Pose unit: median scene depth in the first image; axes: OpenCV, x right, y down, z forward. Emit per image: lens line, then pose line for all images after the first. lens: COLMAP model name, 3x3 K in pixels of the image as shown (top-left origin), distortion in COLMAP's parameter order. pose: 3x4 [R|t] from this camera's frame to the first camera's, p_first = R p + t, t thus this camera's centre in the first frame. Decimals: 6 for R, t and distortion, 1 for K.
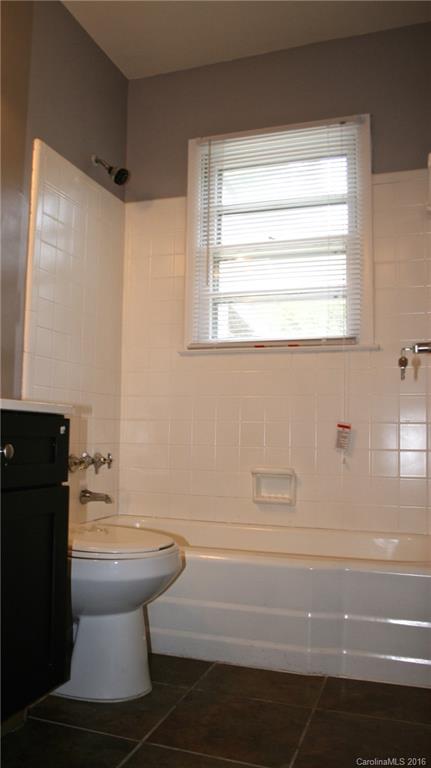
lens RADIAL K [[628.3, 0, 215.5], [0, 628.3, 384.0], [0, 0, 1]] dist [-0.092926, 0.001511]
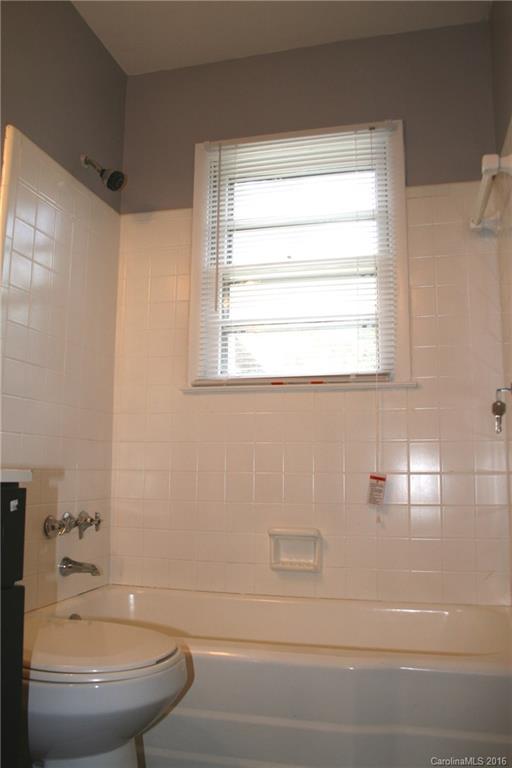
lens RADIAL K [[646.2, 0, 256.0], [0, 646.2, 384.0], [0, 0, 1]] dist [-0.176919, 0.177879]
pose [[0.998102, 0.003293, 0.061495, -0.012367], [0.000144, 0.998442, -0.055797, -0.010658], [-0.061583, 0.055700, 0.996547, 0.136397]]
